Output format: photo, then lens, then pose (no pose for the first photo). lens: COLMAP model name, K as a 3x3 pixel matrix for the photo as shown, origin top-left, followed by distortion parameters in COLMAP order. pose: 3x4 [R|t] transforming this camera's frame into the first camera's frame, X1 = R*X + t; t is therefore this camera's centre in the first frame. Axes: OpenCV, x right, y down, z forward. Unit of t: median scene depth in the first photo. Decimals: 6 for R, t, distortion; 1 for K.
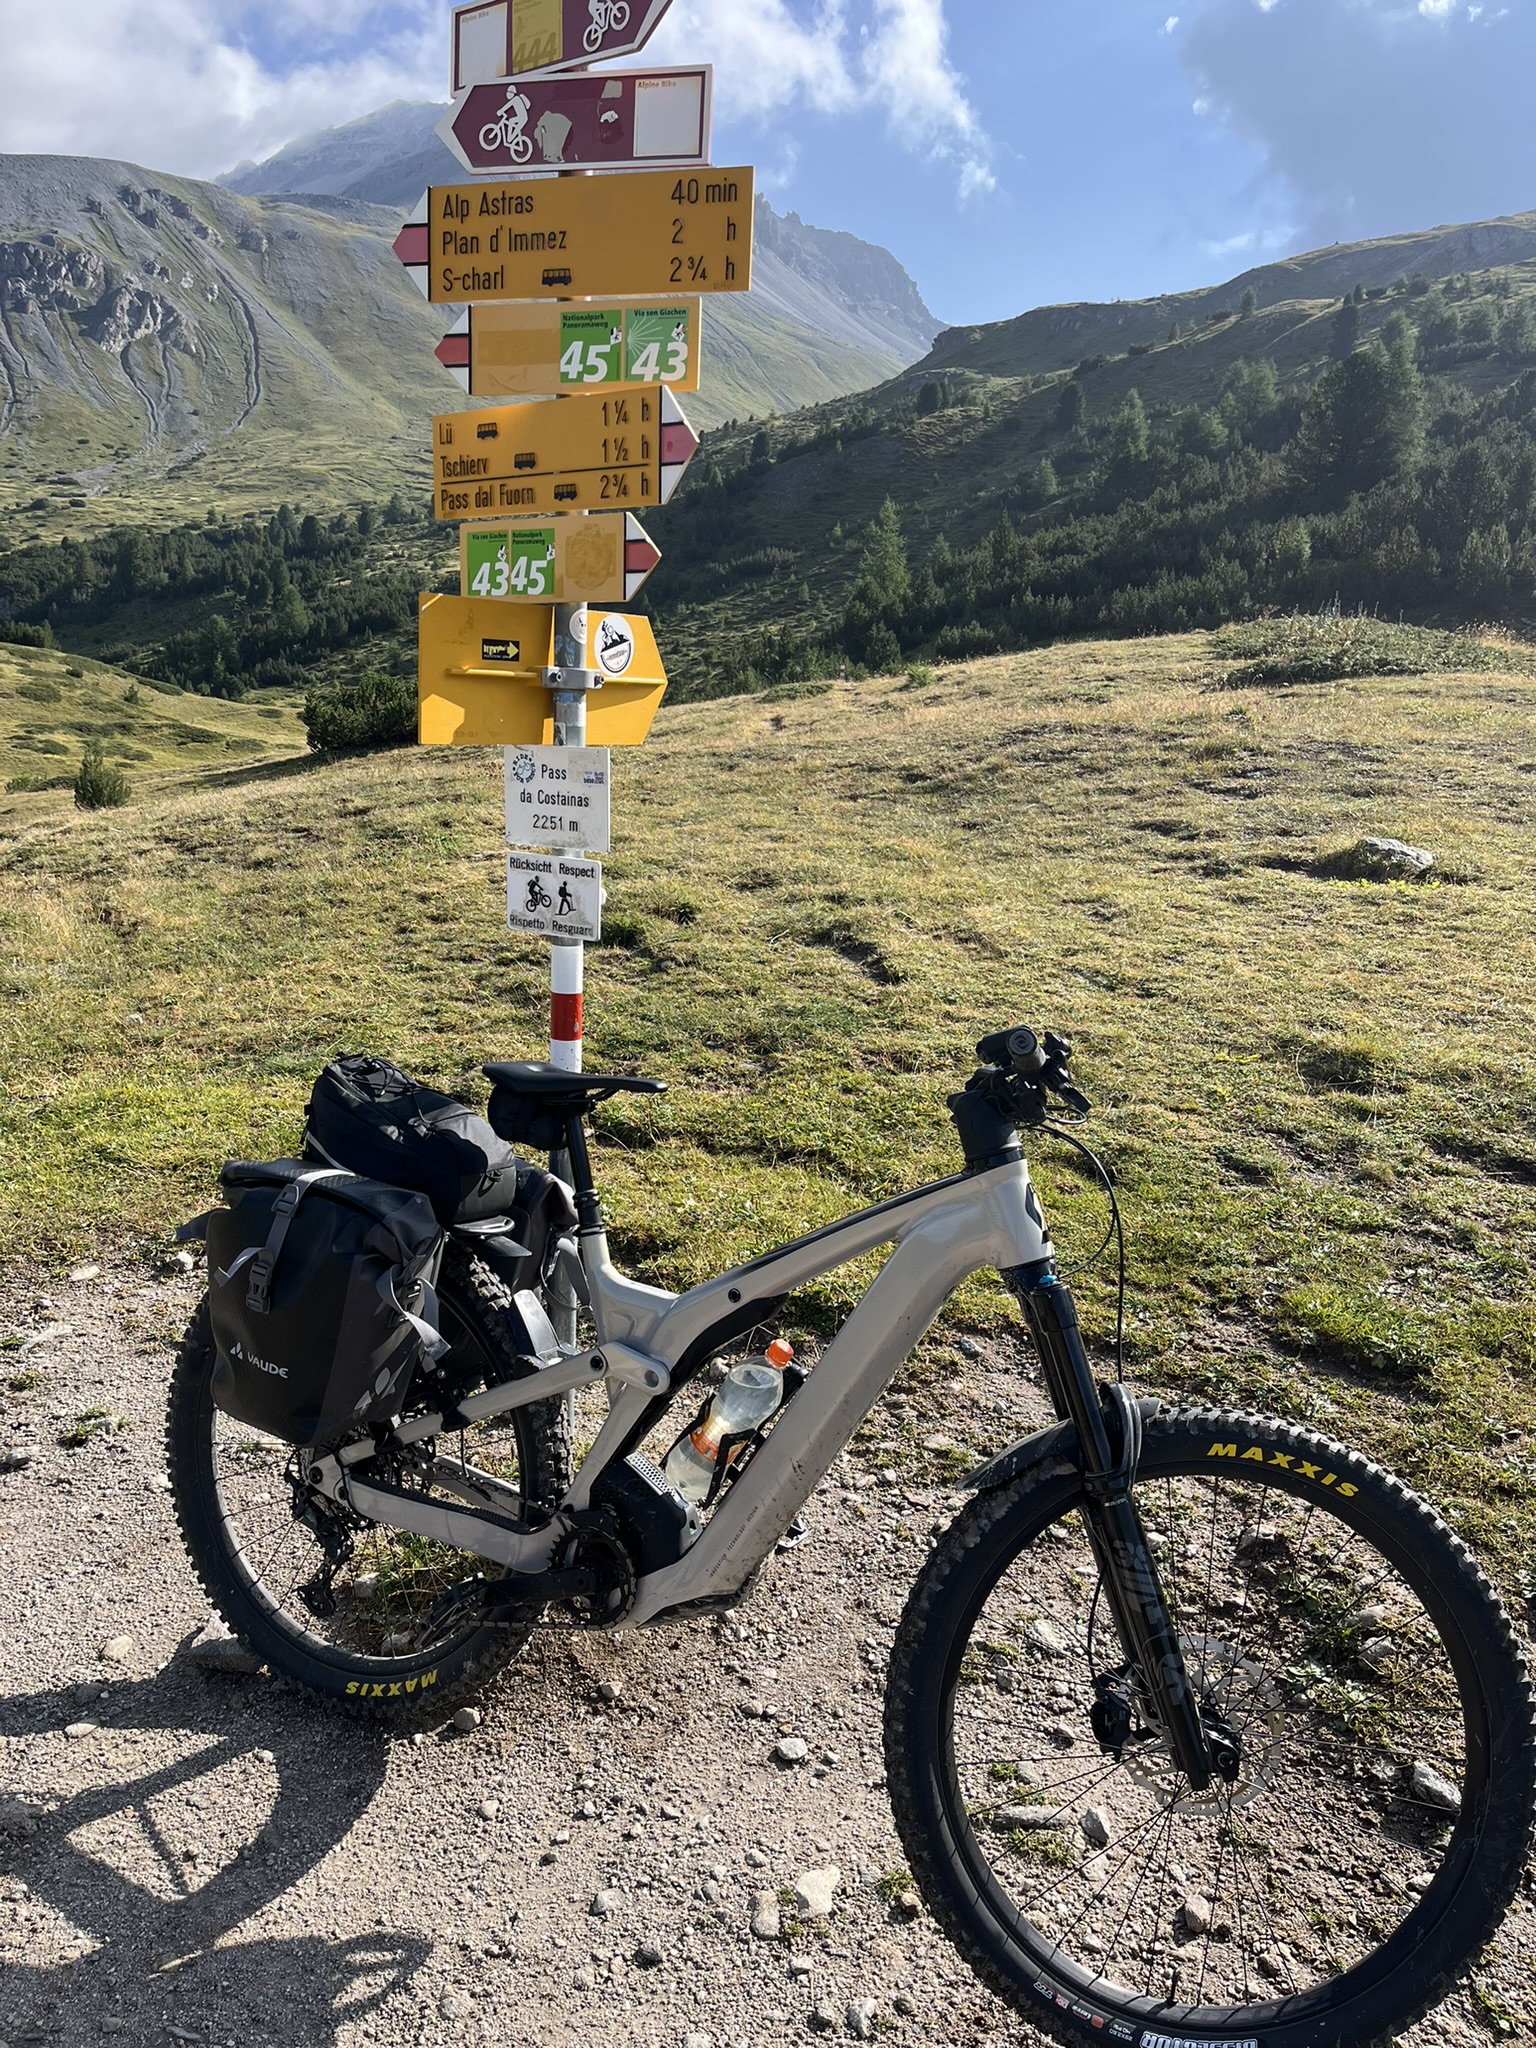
lens RADIAL K [[1581.0, 0, 768.0], [0, 1581.0, 1024.0], [0, 0, 1]] dist [0.076162, -0.100965]
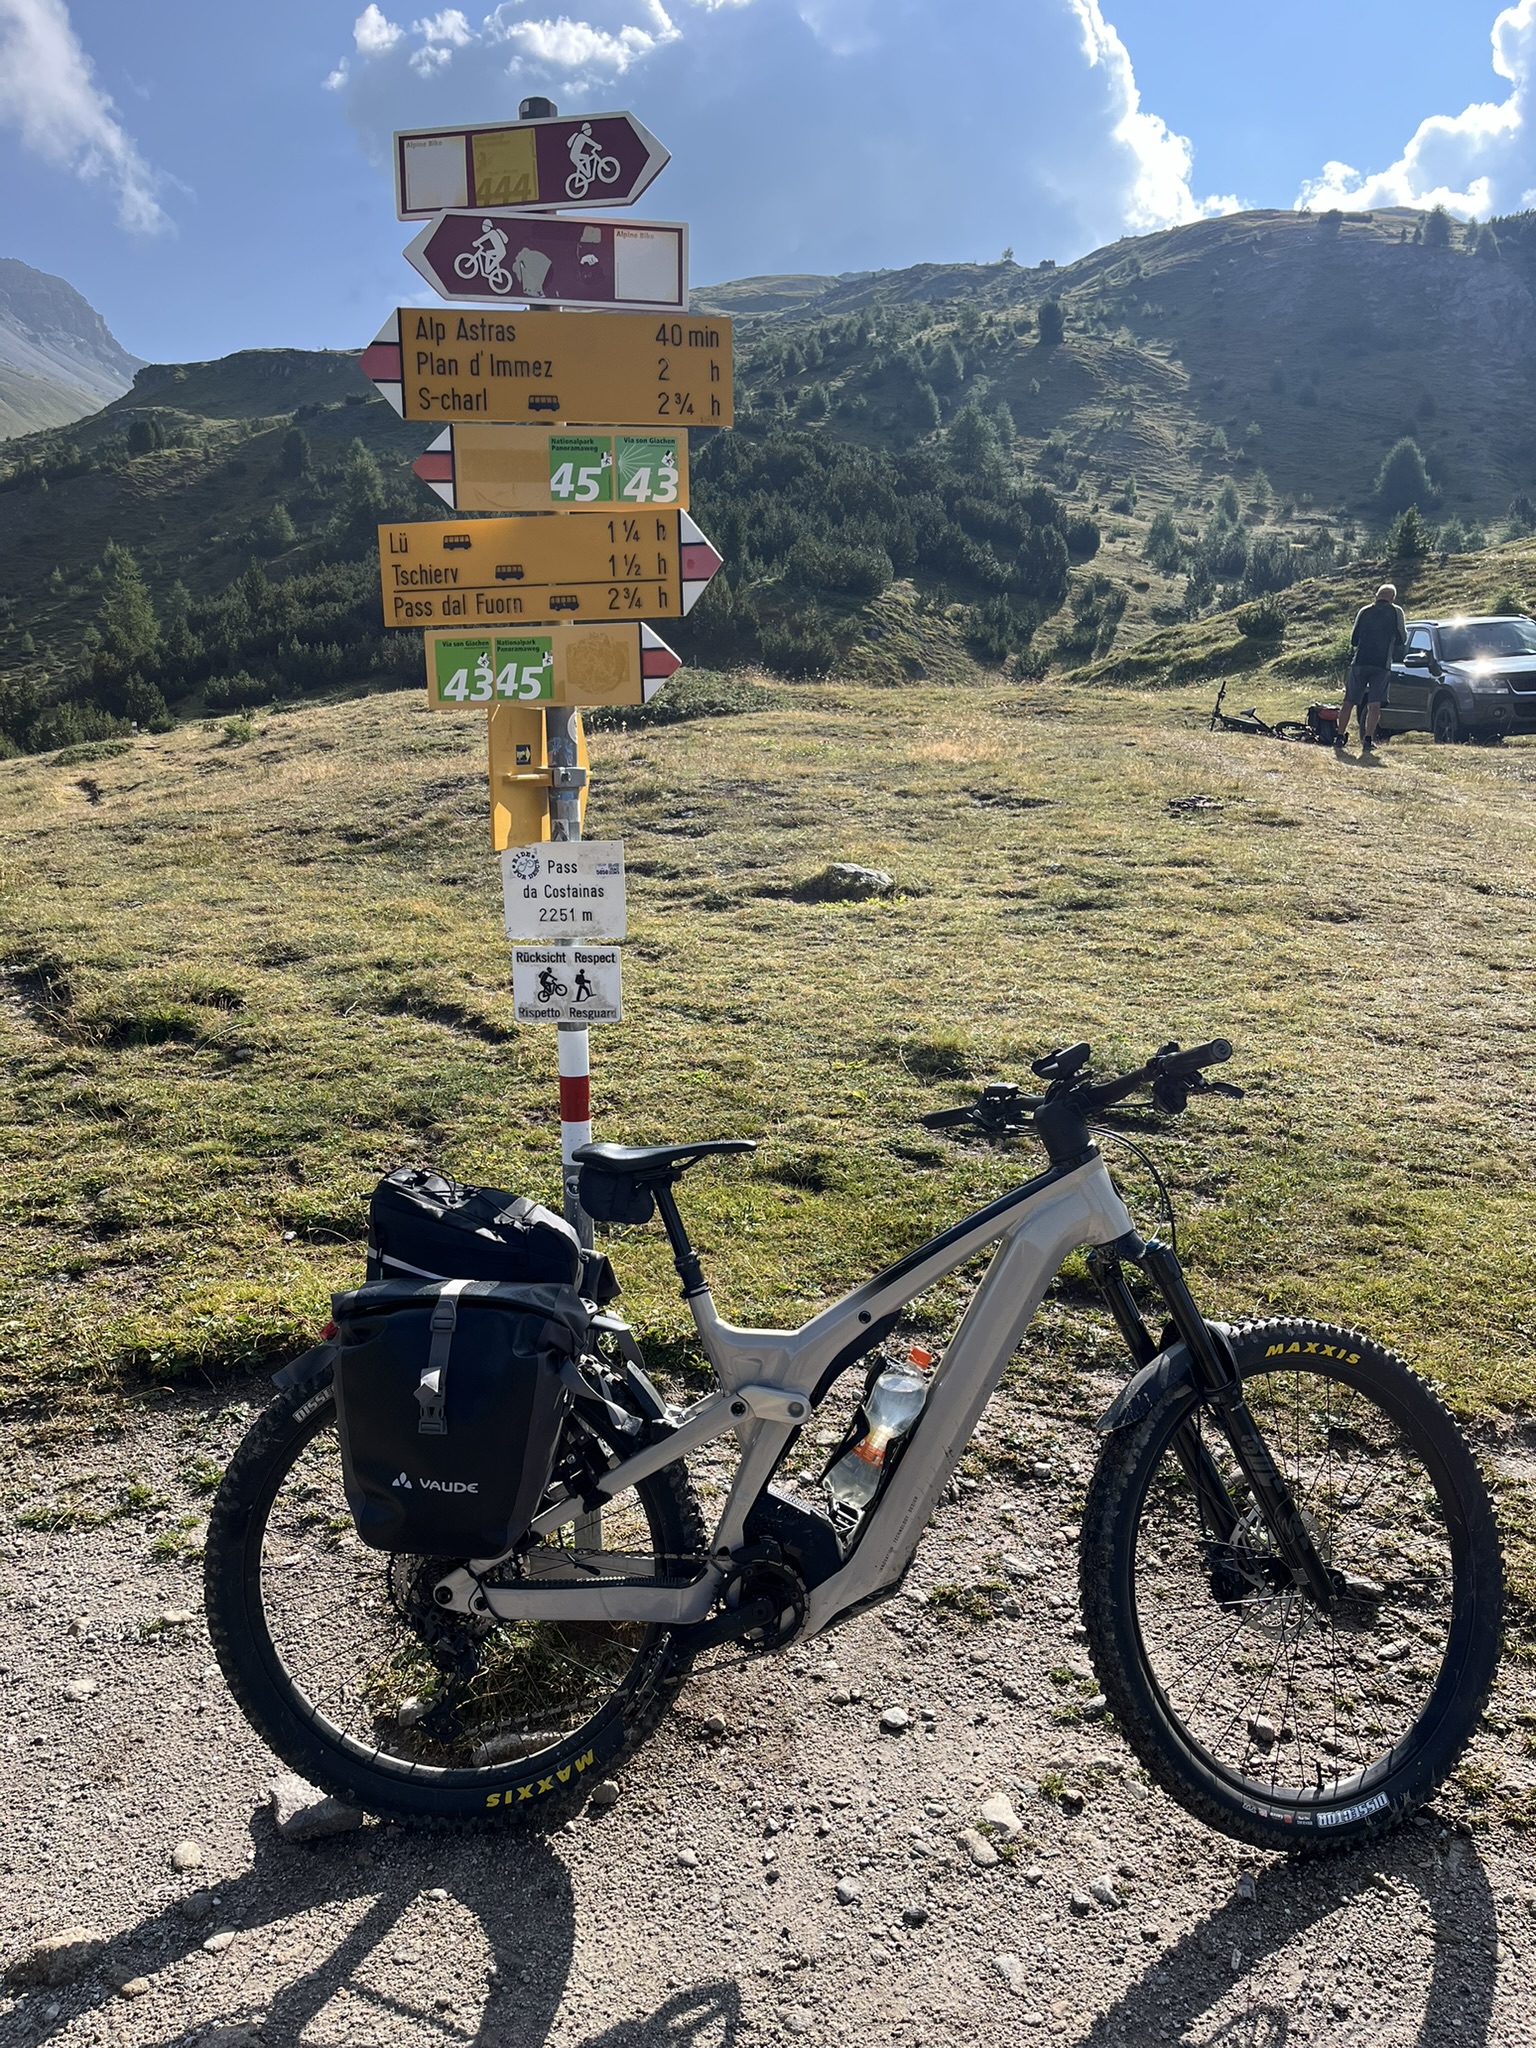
lens RADIAL K [[1581.0, 0, 768.0], [0, 1581.0, 1024.0], [0, 0, 1]] dist [0.076162, -0.100965]
pose [[0.891630, -0.125374, 0.435060, -0.483982], [0.136206, 0.990660, 0.006338, -0.044622], [-0.431791, 0.053606, 0.900379, 0.008456]]
